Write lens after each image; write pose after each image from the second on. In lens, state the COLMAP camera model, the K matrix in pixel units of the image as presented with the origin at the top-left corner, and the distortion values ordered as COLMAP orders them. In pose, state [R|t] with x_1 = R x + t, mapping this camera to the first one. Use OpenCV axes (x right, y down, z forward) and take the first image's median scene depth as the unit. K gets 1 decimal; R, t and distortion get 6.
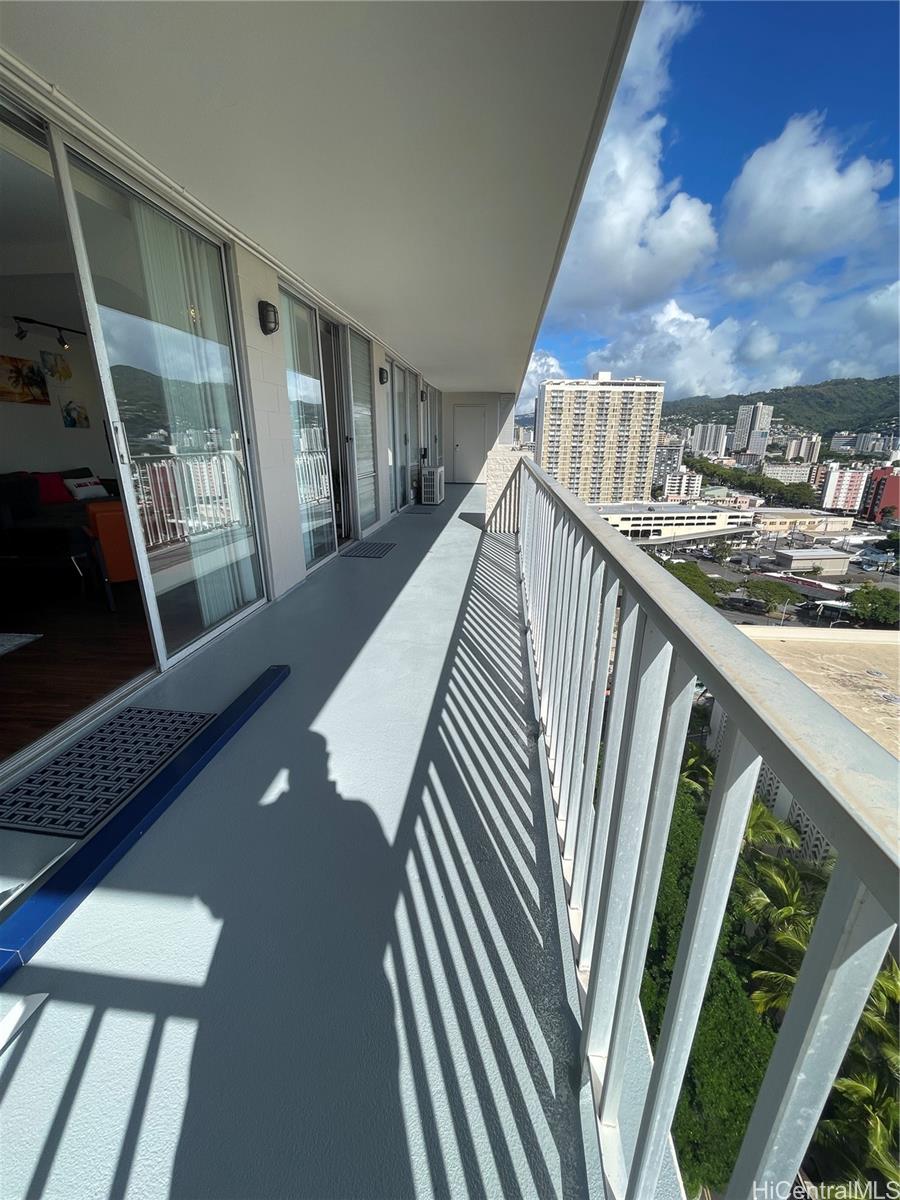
lens RADIAL K [[487.9, 0, 450.0], [0, 487.9, 600.0], [0, 0, 1]] dist [0.002274, 0.000204]
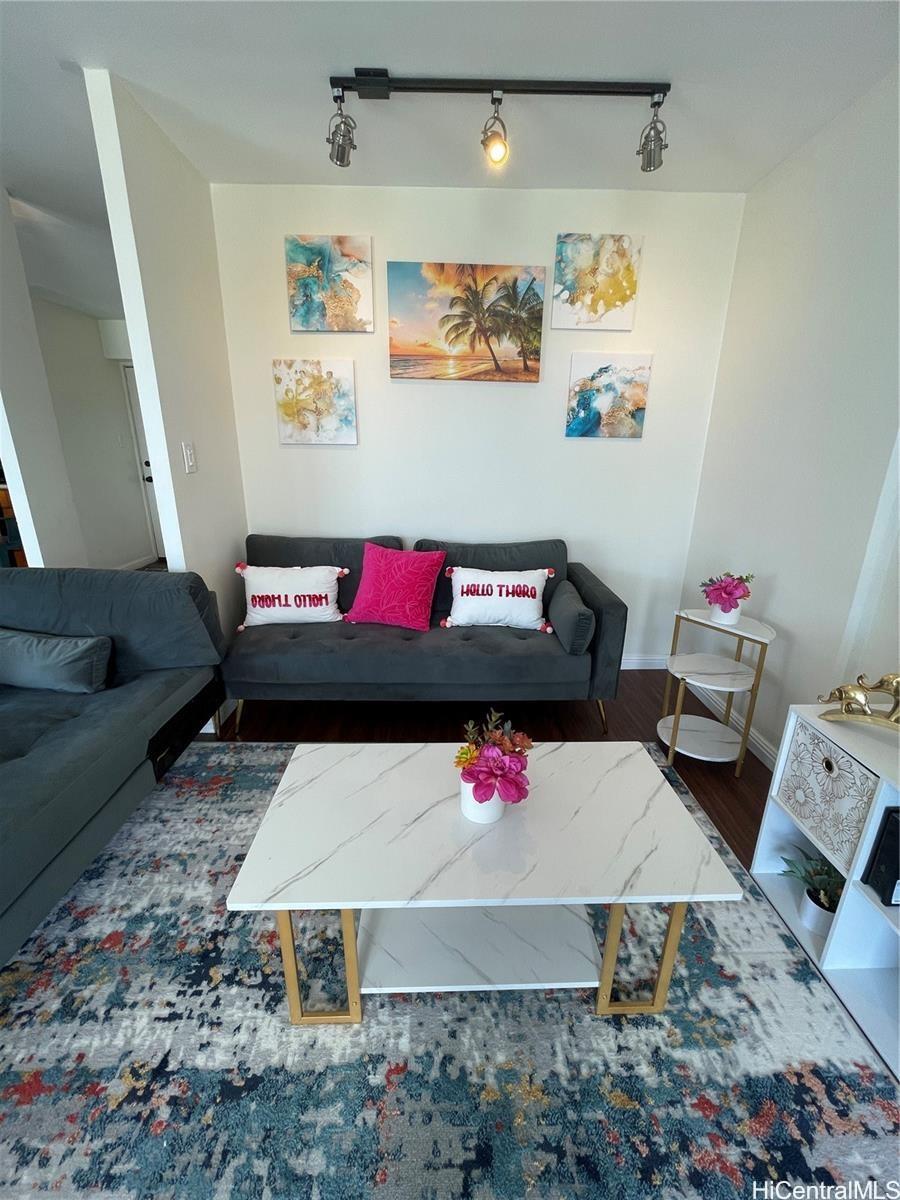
lens RADIAL K [[487.9, 0, 450.0], [0, 487.9, 600.0], [0, 0, 1]] dist [0.002274, 0.000204]
pose [[0.135749, 0.293924, -0.946140, -0.420042], [-0.322485, 0.916083, 0.238318, -0.321944], [0.936790, 0.272765, 0.219143, 0.936294]]
